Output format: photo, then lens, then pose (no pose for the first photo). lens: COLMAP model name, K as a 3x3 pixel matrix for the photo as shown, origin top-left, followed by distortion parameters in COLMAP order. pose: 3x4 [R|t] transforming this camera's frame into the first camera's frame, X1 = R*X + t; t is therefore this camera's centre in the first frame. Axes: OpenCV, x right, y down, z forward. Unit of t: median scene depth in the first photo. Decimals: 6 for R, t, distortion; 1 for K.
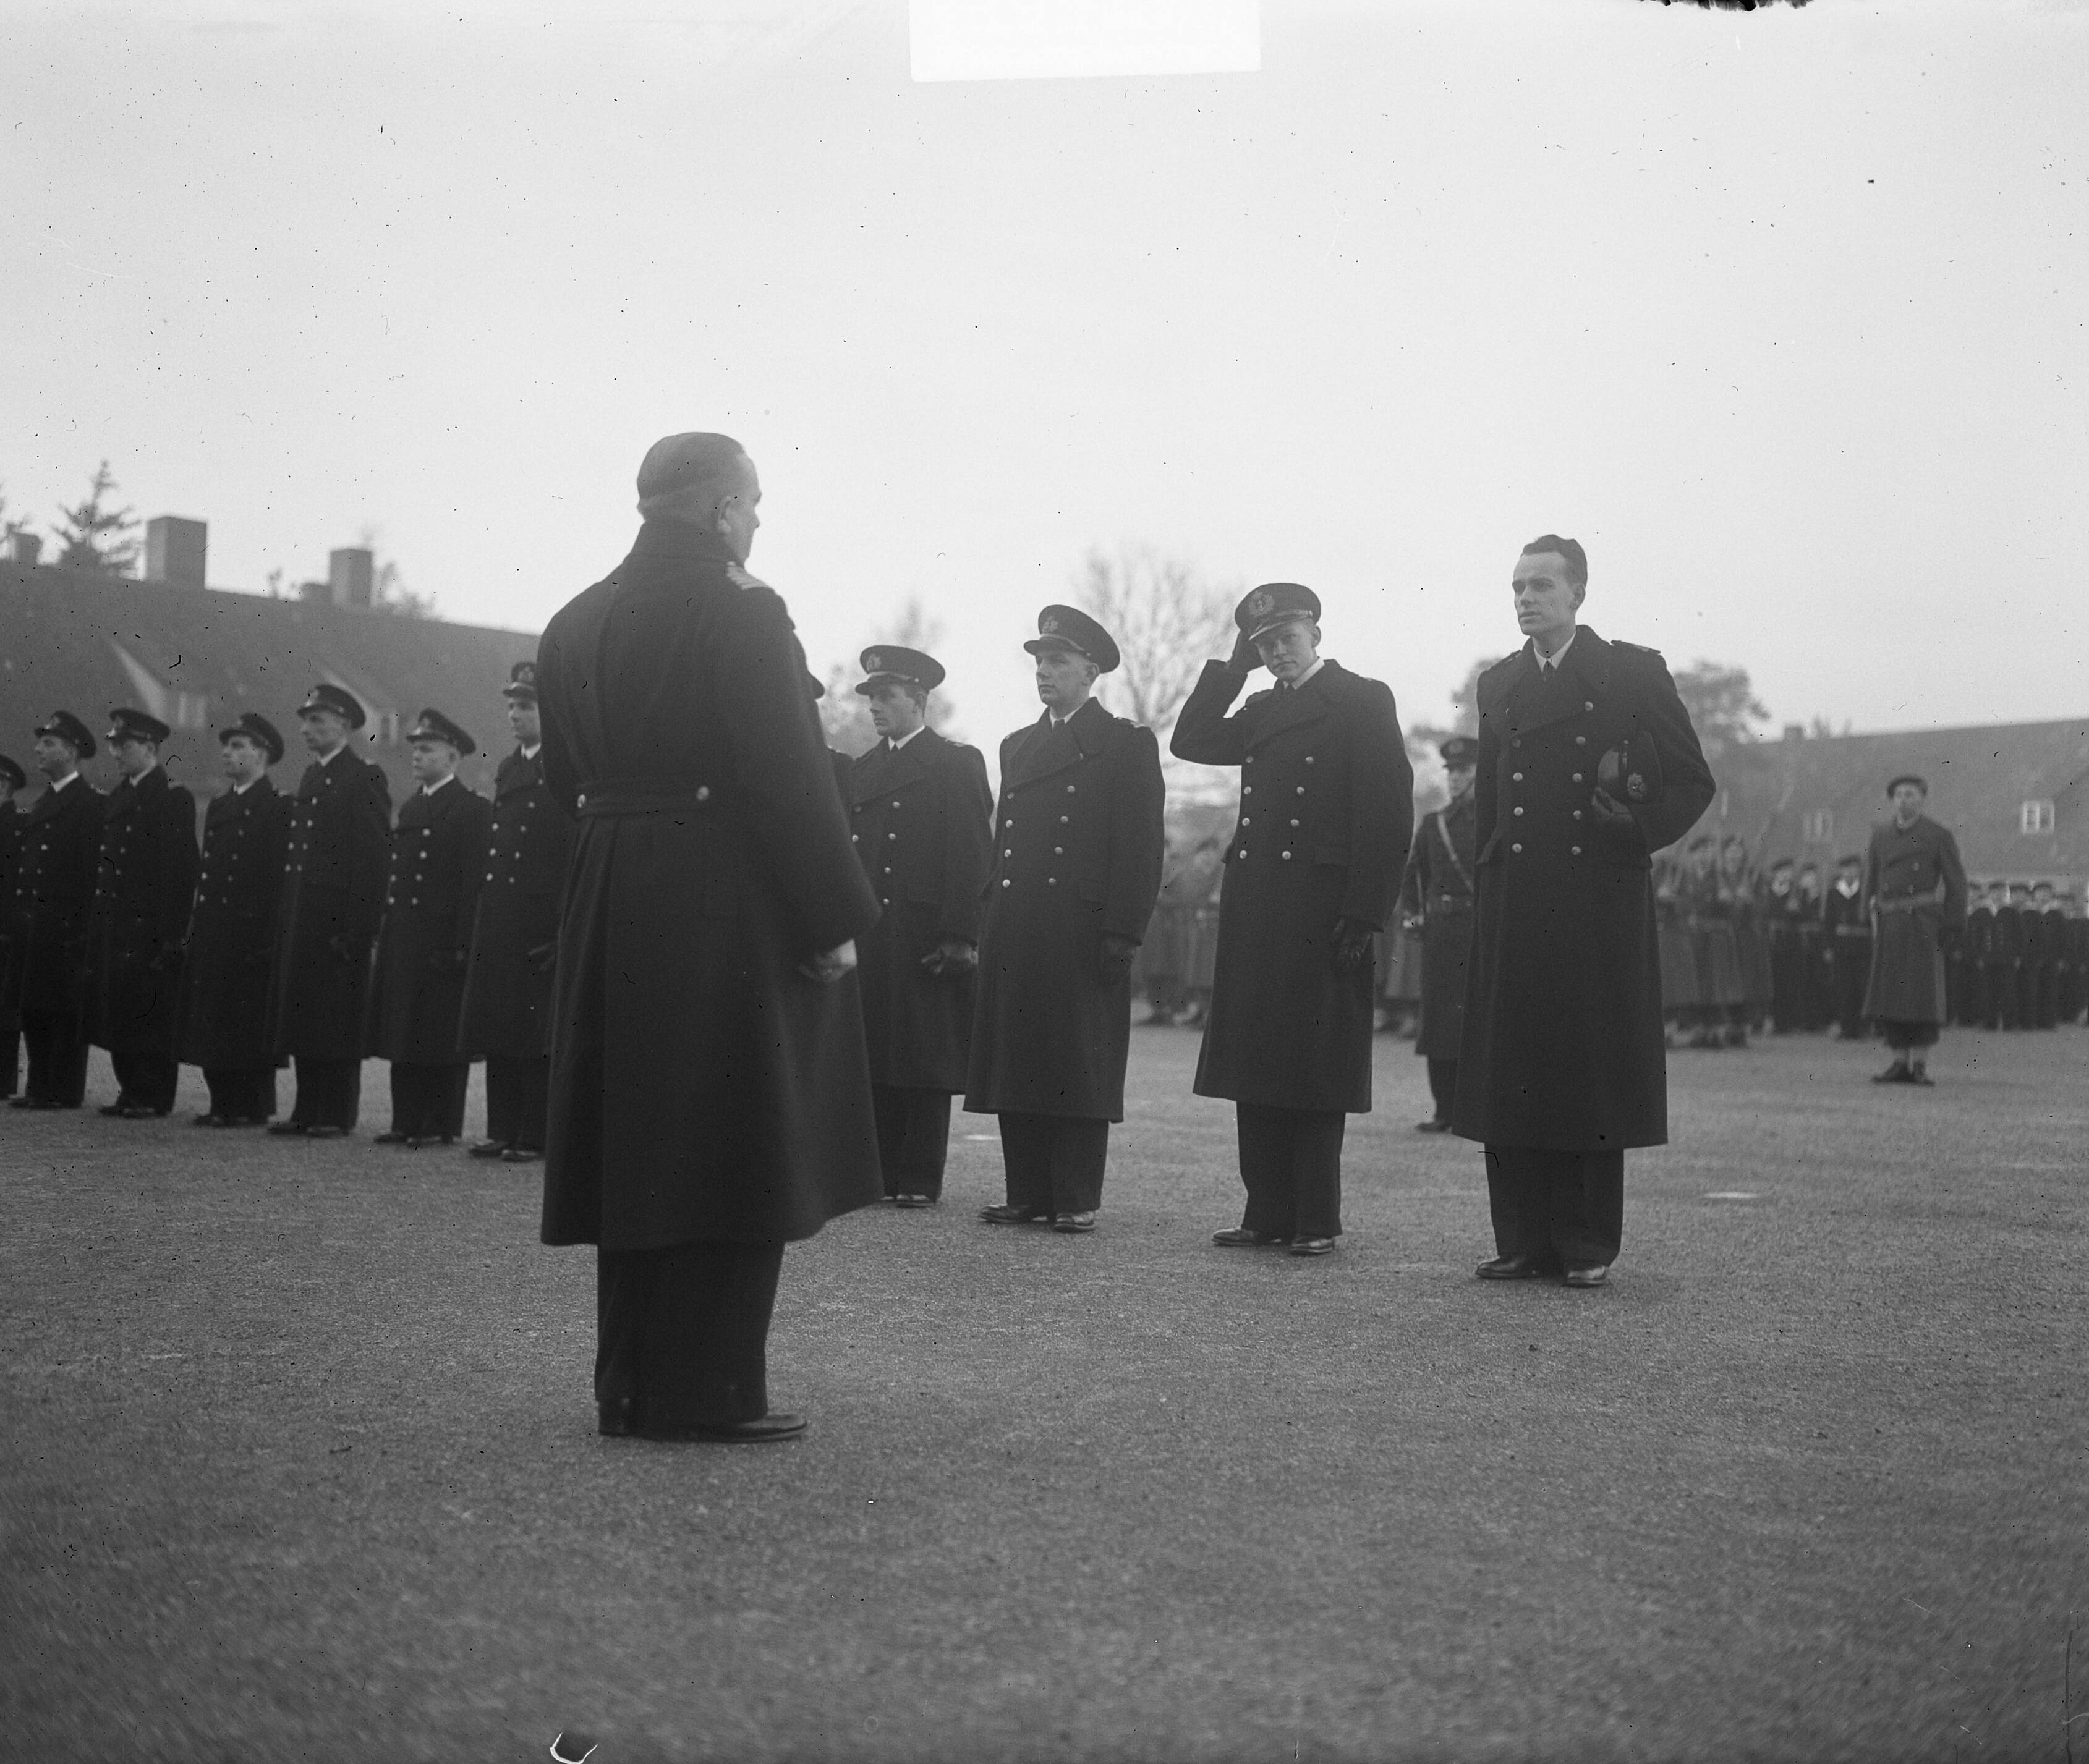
lens RADIAL K [[2341.8, 0, 1016.7], [0, 2341.8, 914.8], [0, 0, 1]] dist [-0.022651, 0.018894]
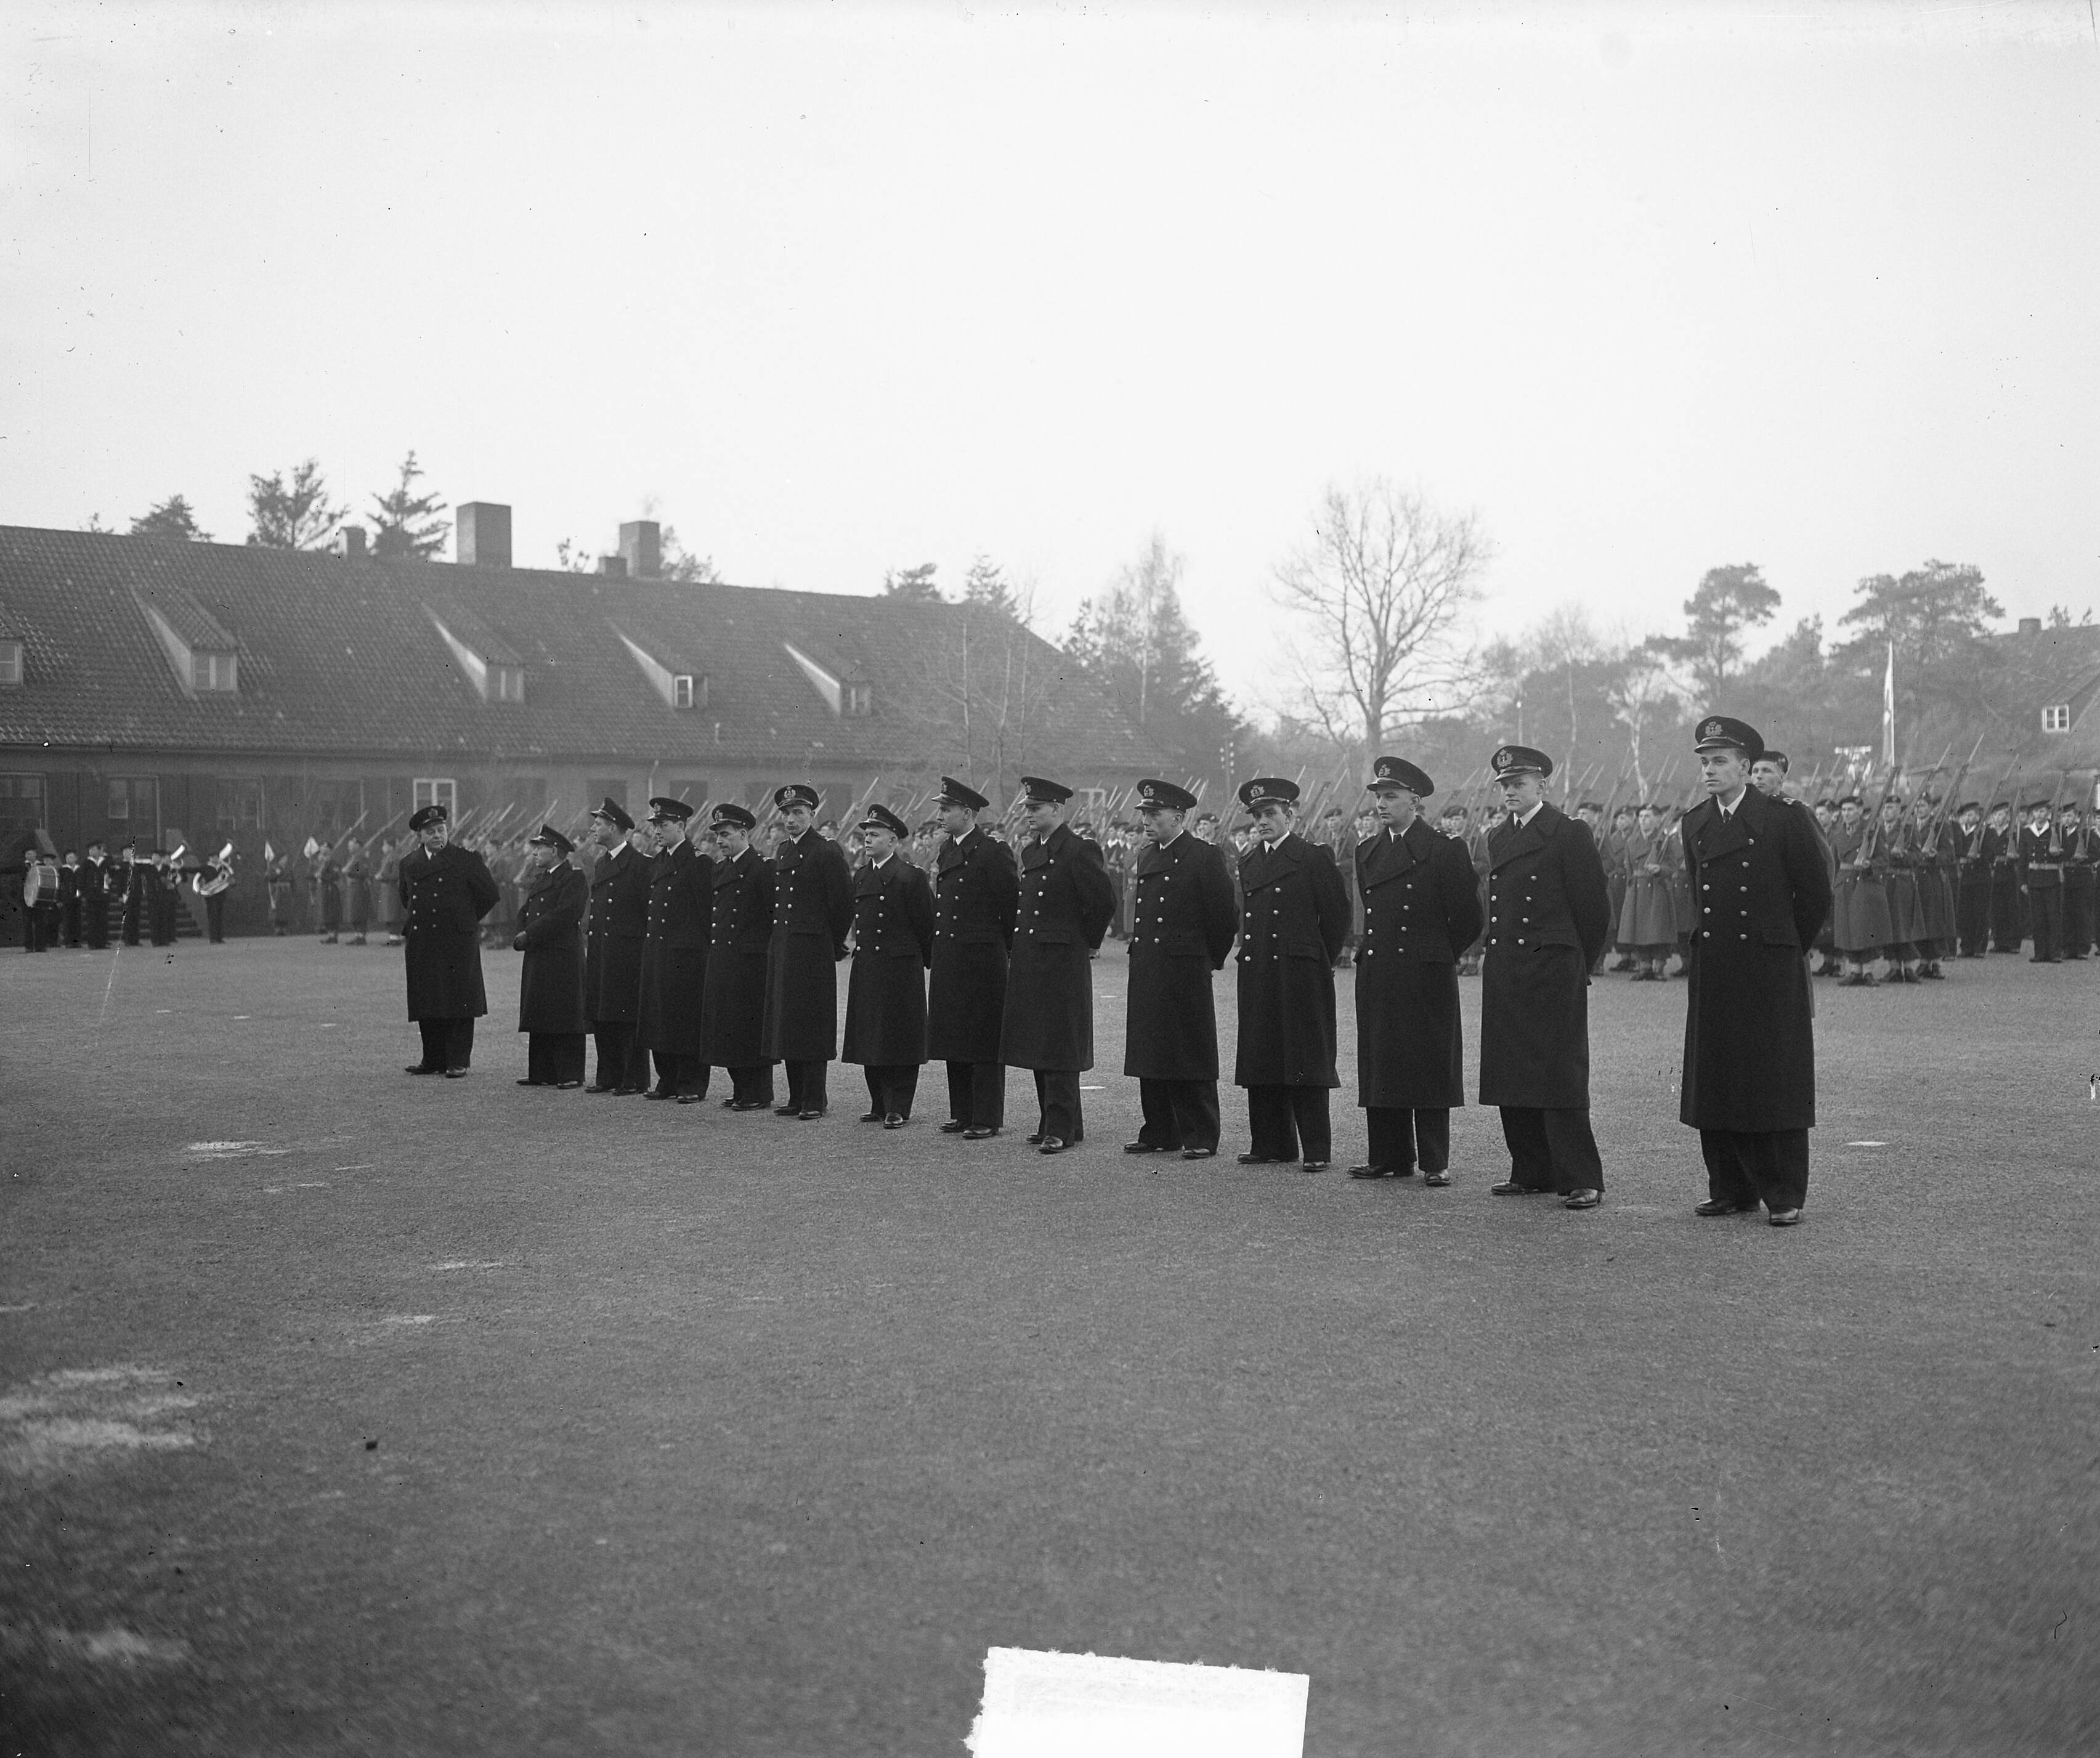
lens RADIAL K [[2309.2, 0, 1050.0], [0, 2309.2, 879.0], [0, 0, 1]] dist [-0.008314, -0.012477]
pose [[0.995404, -0.033389, -0.089757, -0.038876], [0.035646, 0.999084, 0.023658, -0.071019], [0.088885, -0.026749, 0.995683, -0.328049]]
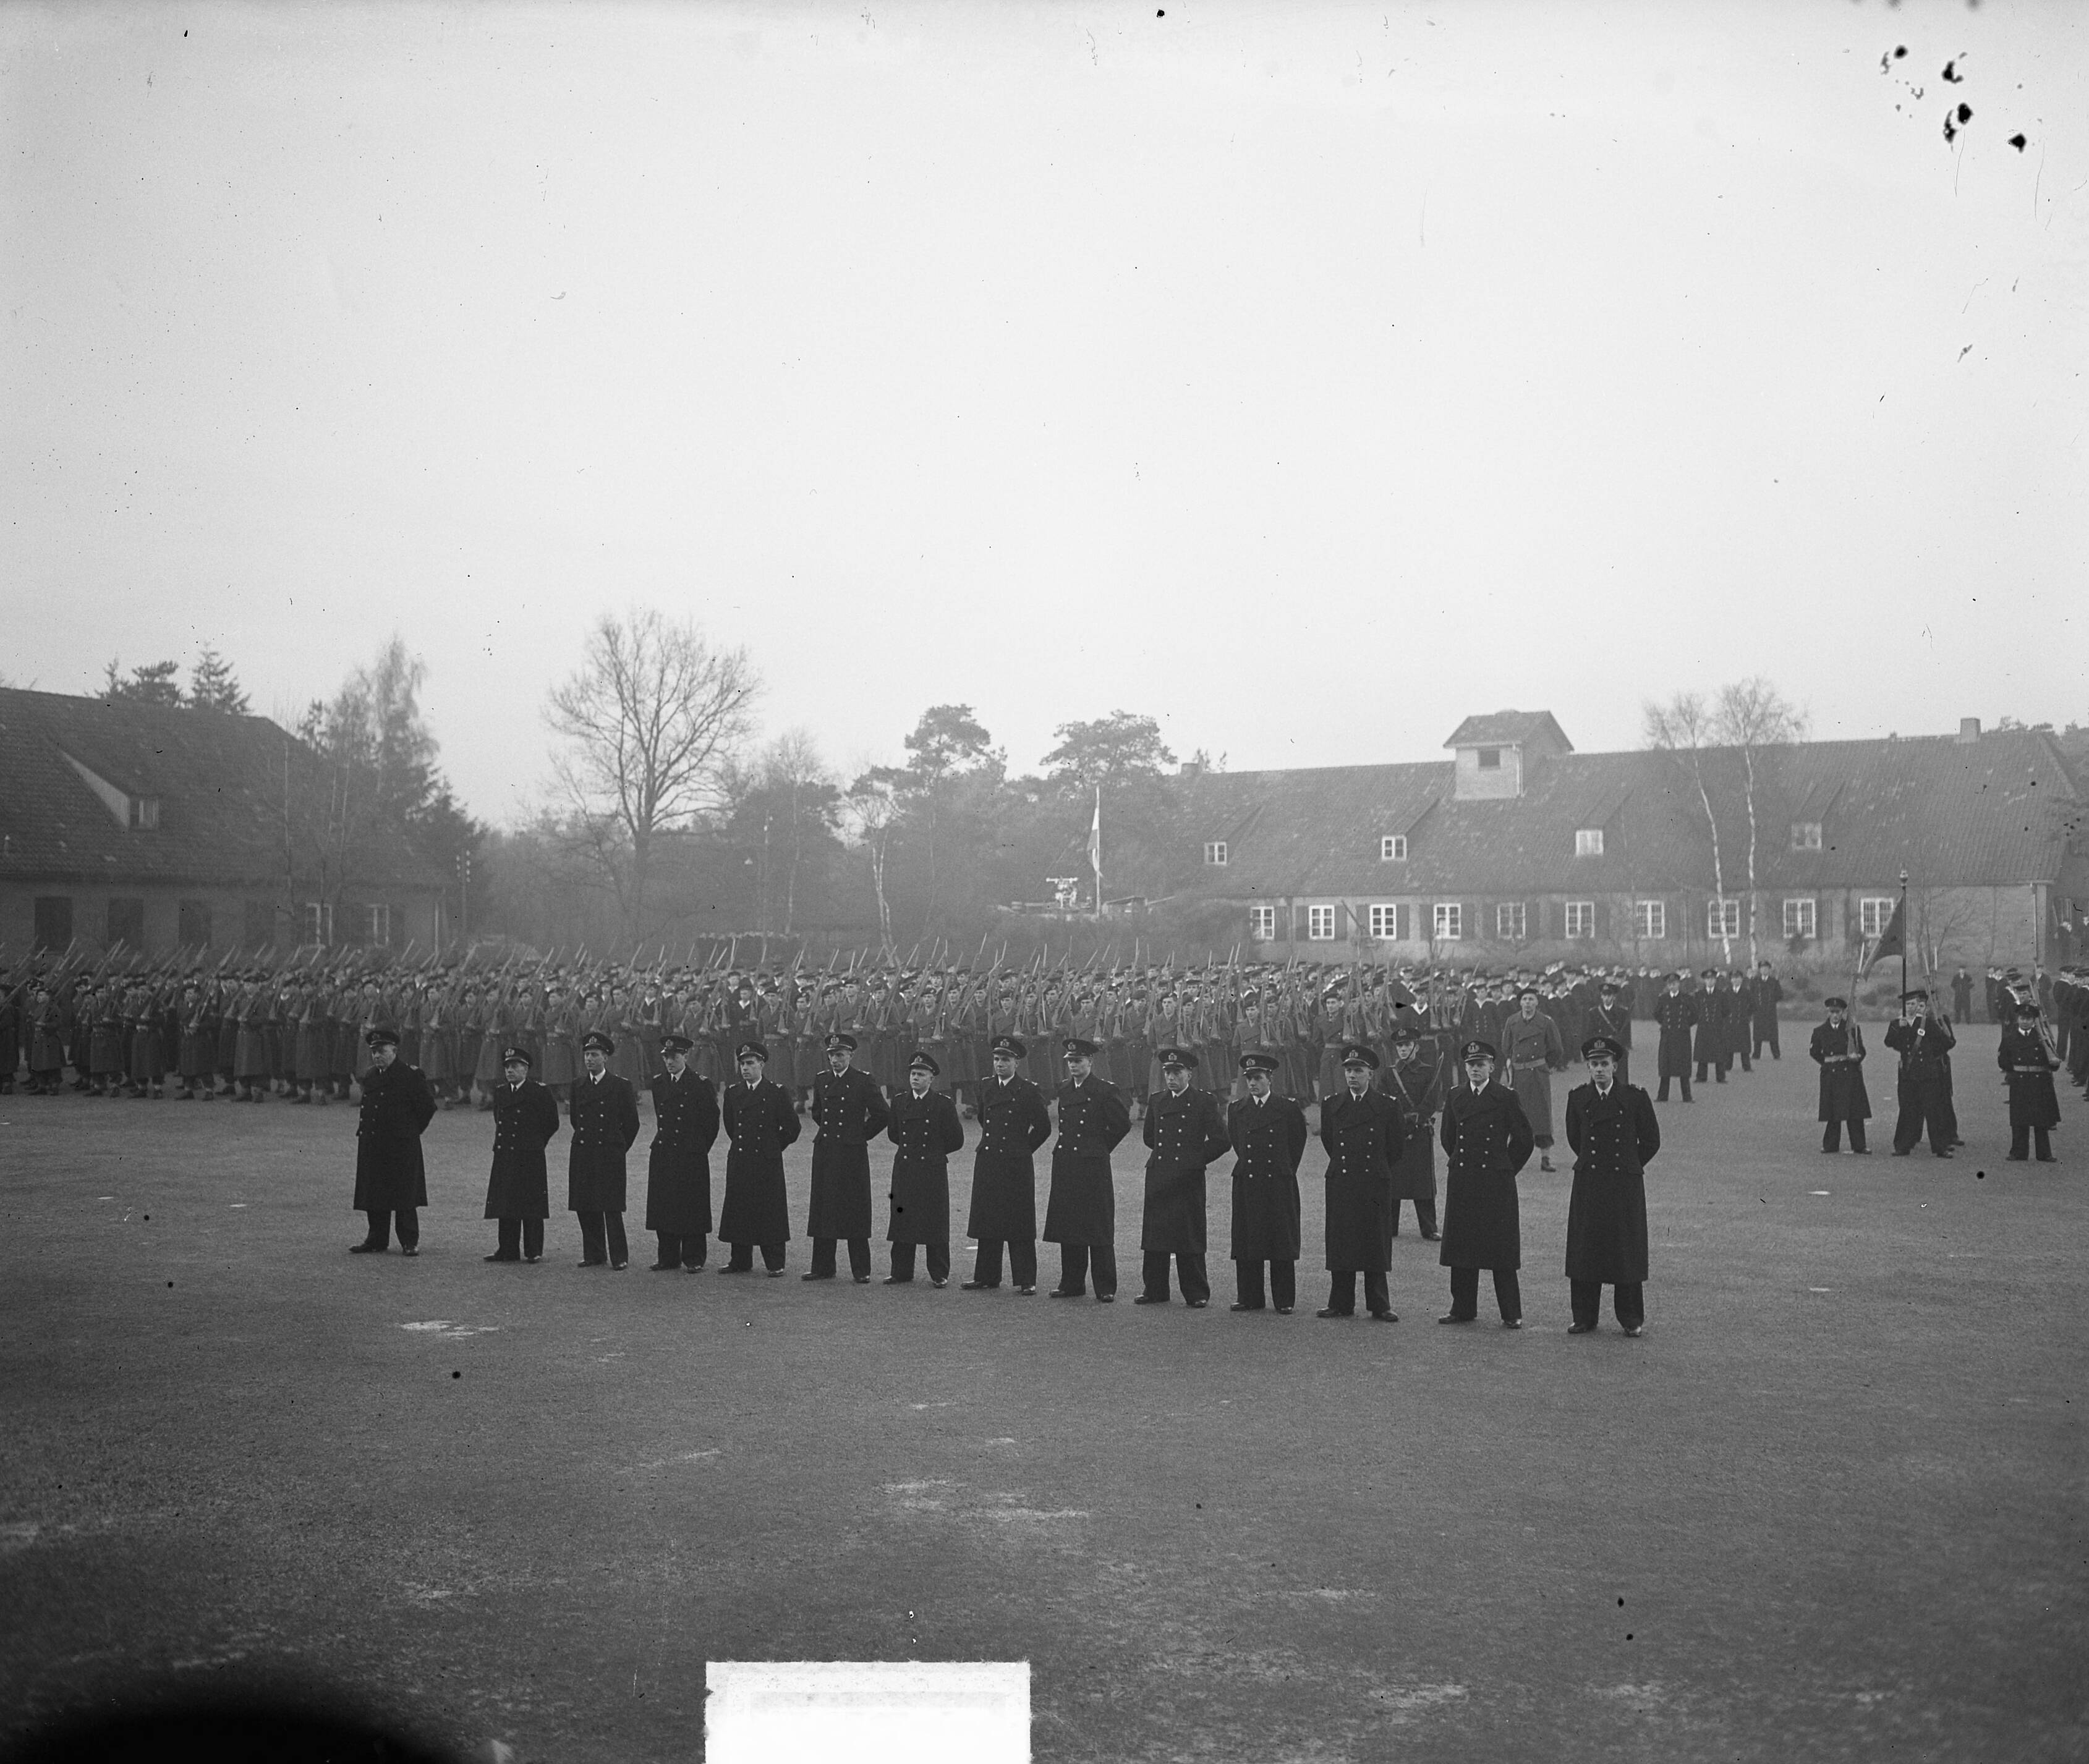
lens RADIAL K [[2334.2, 0, 1044.5], [0, 2334.2, 882.0], [0, 0, 1]] dist [-0.014615, -0.015436]
pose [[0.956962, -0.014082, 0.289871, -0.681698], [0.014974, 0.999888, -0.000860, -0.216262], [-0.289826, 0.005163, 0.957065, -0.798197]]
